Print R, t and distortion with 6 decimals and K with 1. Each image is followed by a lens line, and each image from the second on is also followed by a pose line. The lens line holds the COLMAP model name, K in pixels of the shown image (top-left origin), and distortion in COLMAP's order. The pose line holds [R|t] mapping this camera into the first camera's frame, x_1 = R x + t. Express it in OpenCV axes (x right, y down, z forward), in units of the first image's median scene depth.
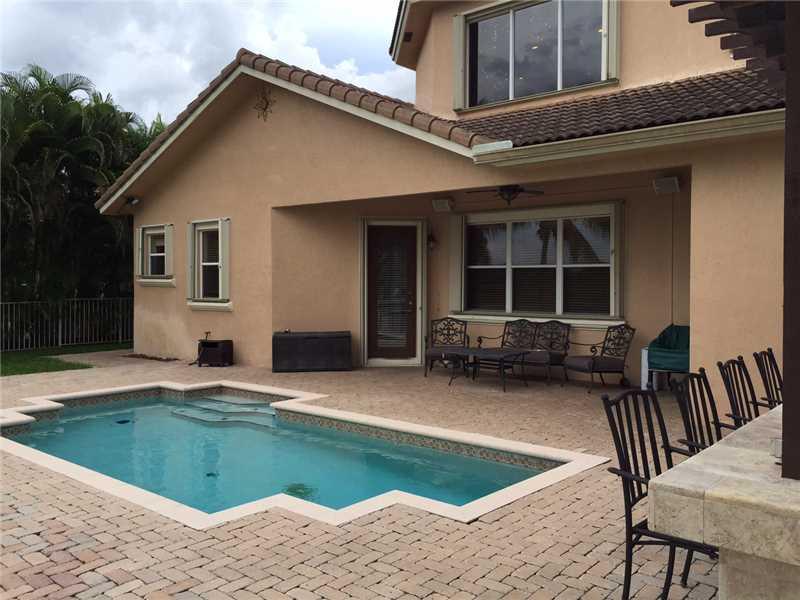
lens RADIAL K [[687.3, 0, 398.8], [0, 687.3, 292.8], [0, 0, 1]] dist [0.039488, -0.007263]
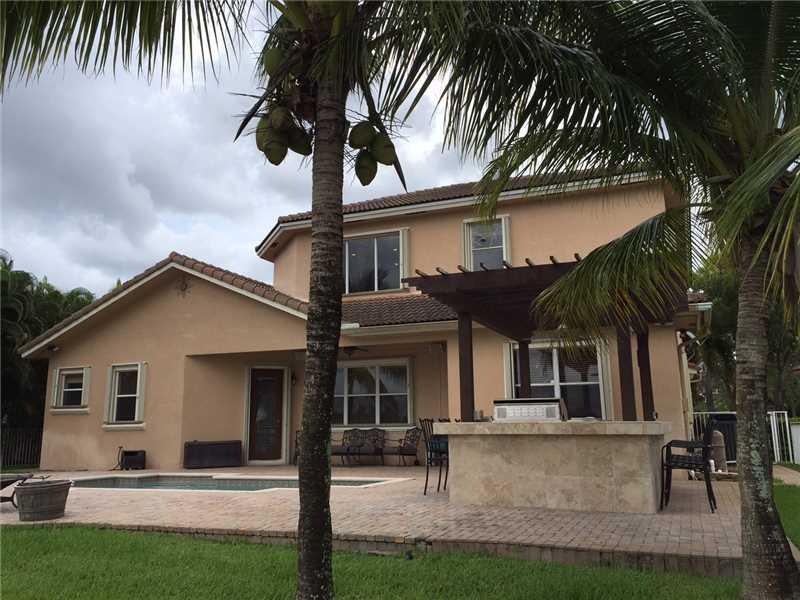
lens RADIAL K [[687.3, 0, 401.7], [0, 687.3, 298.6], [0, 0, 1]] dist [0.039488, -0.007263]
pose [[0.950935, 0.046572, 0.305864, -0.196102], [0.017545, 0.978897, -0.203598, 0.062693], [-0.308892, 0.198975, 0.930051, -0.515647]]
